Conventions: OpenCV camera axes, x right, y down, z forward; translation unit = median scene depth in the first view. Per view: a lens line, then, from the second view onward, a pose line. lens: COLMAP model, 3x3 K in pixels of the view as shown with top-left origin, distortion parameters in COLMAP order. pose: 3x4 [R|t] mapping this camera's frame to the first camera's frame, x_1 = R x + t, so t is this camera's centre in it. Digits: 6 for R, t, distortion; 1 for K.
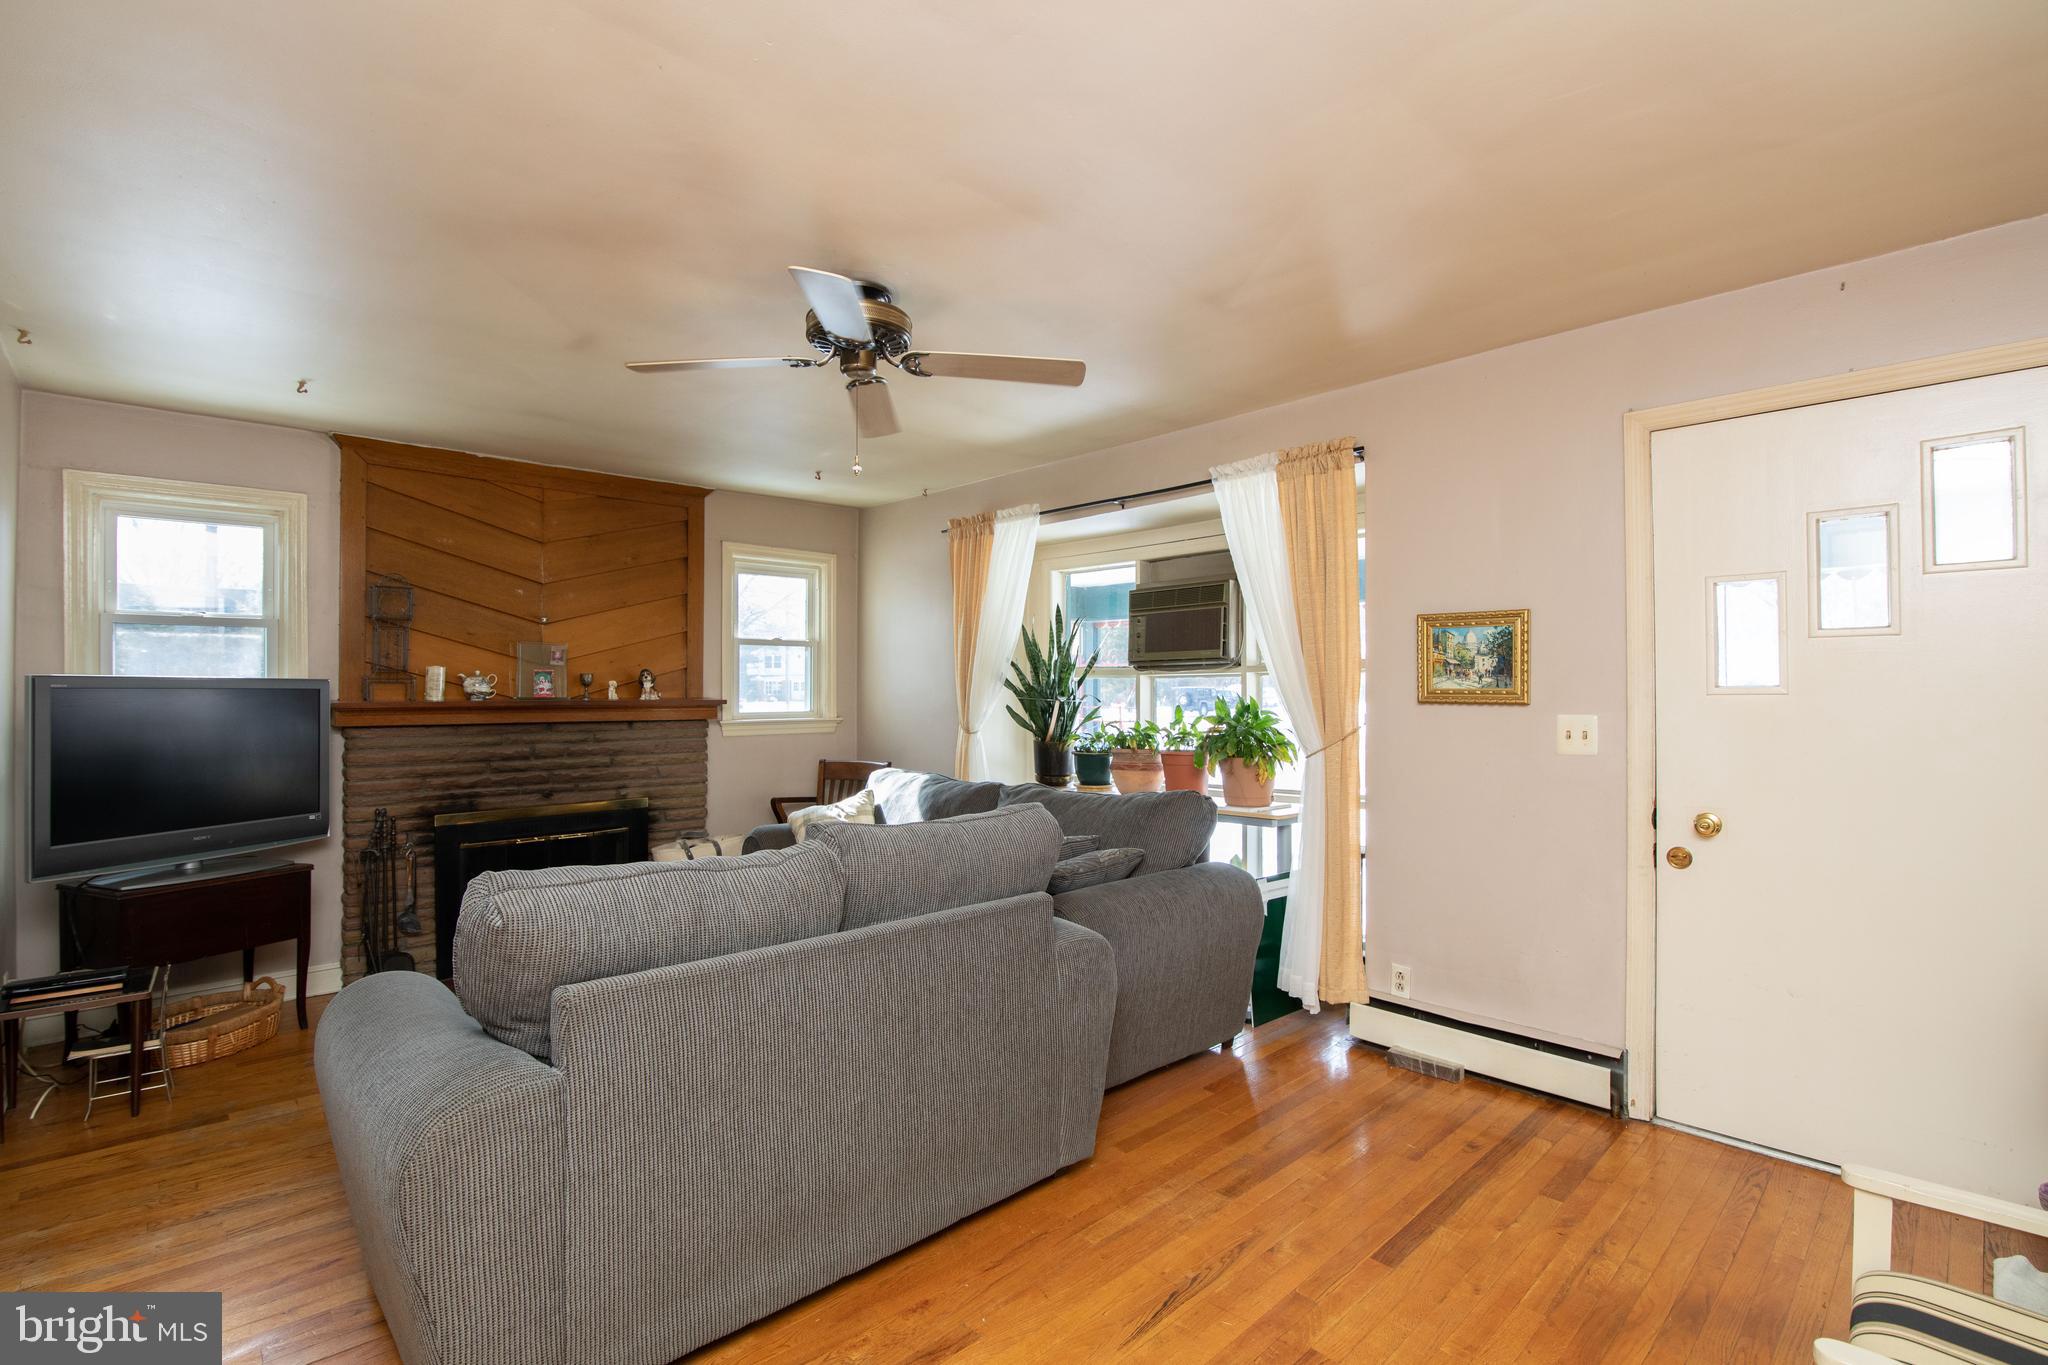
lens RADIAL K [[921.0, 0, 1017.0], [0, 921.0, 683.5], [0, 0, 1]] dist [-0.018010, 0.000809]
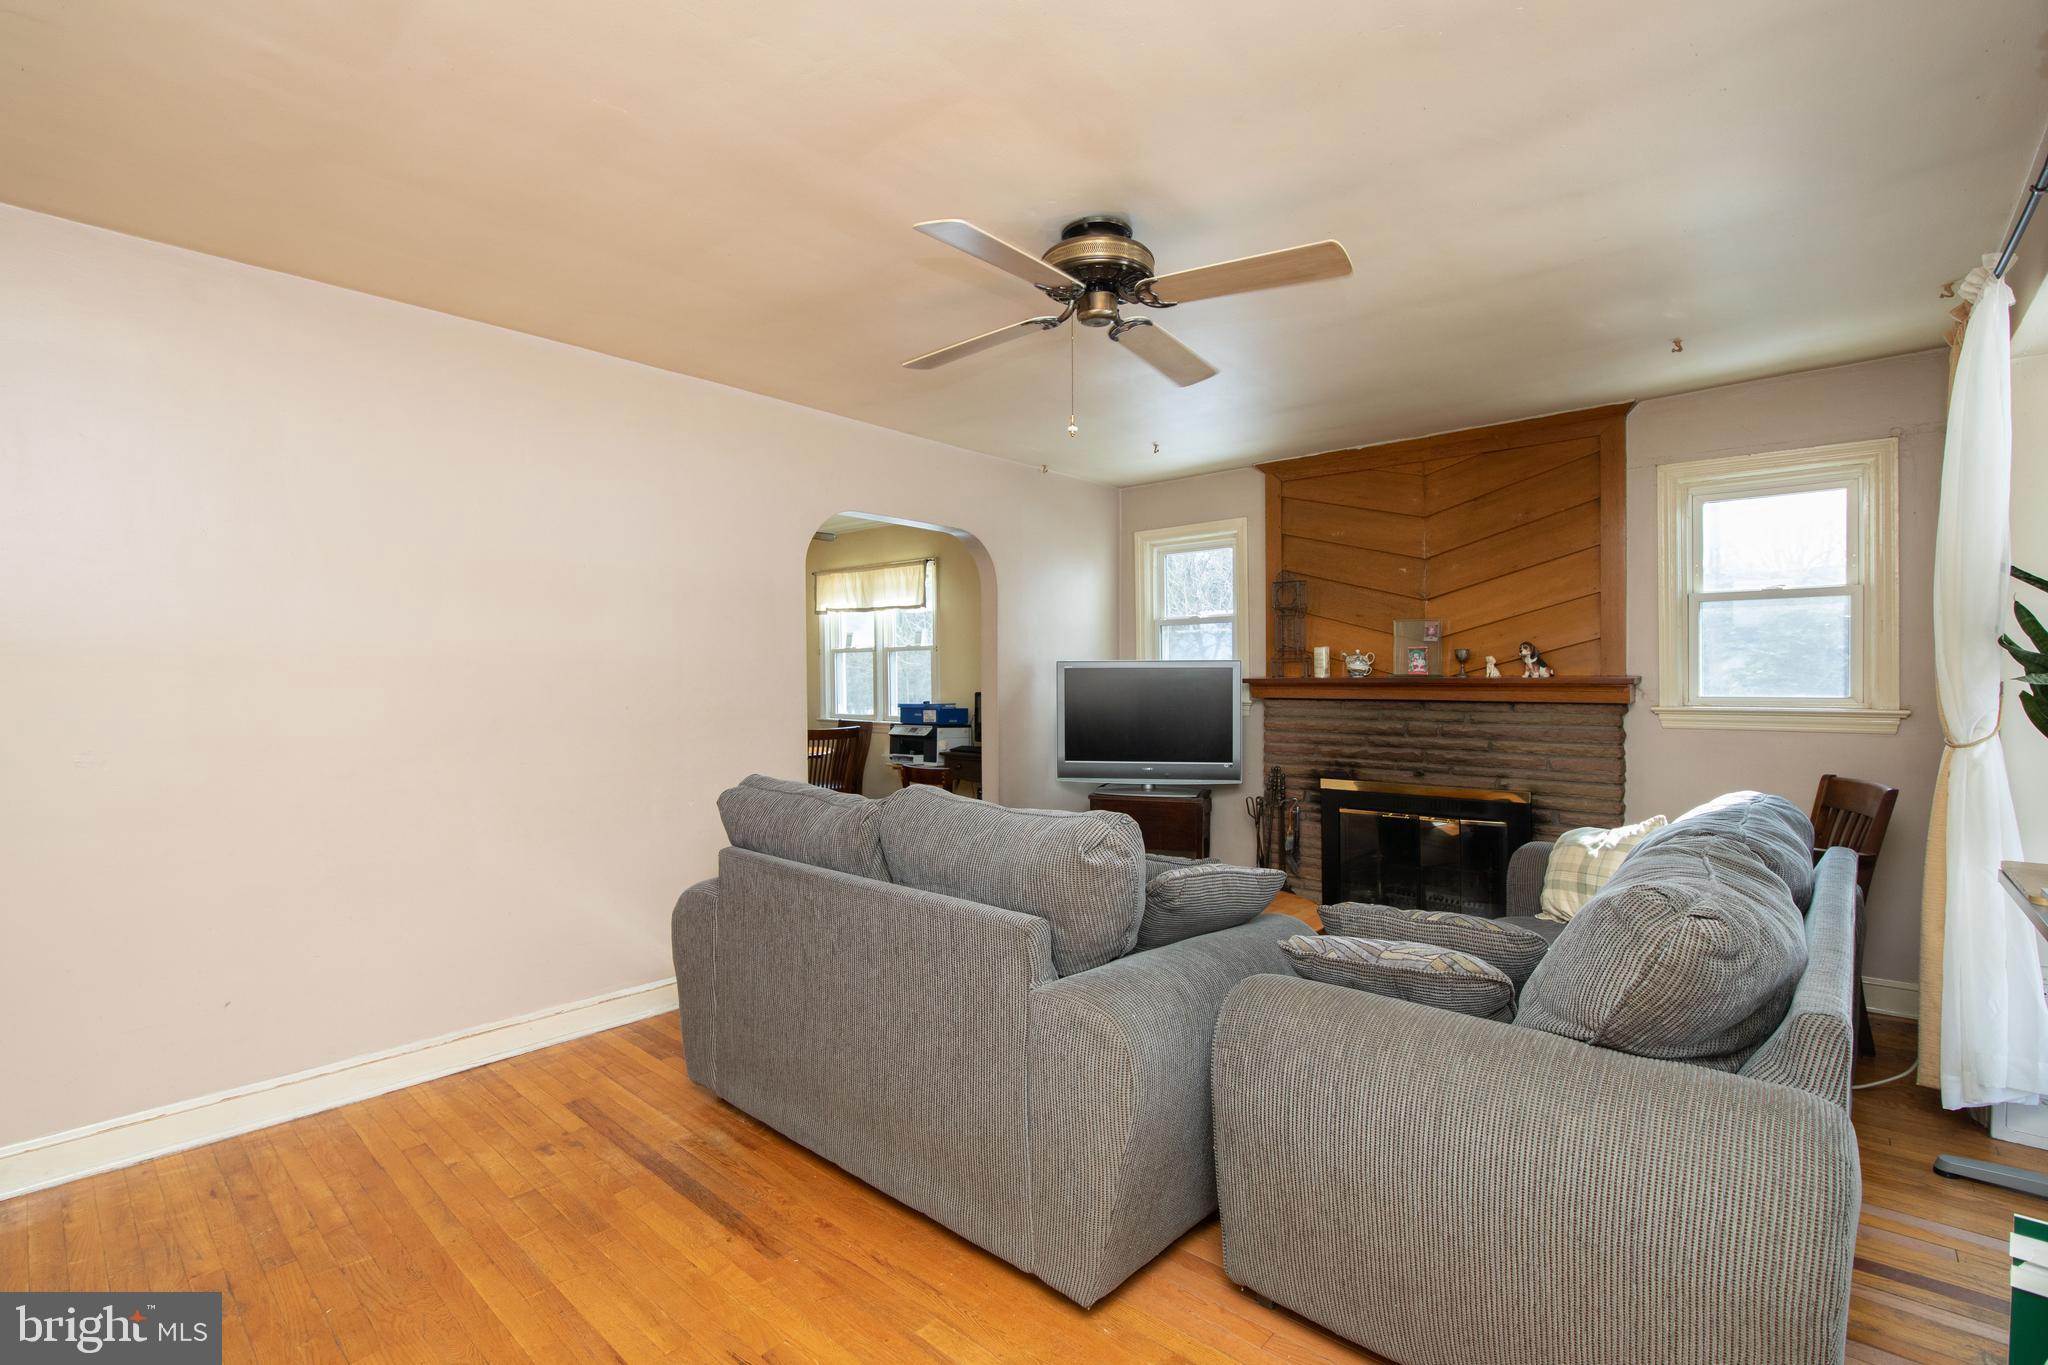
lens RADIAL K [[921.0, 0, 1017.0], [0, 921.0, 683.5], [0, 0, 1]] dist [-0.018010, 0.000809]
pose [[0.095995, 0.015379, -0.995263, 0.441363], [0.015959, 0.999728, 0.016987, 0.000991], [0.995254, -0.017515, 0.095723, 0.492083]]
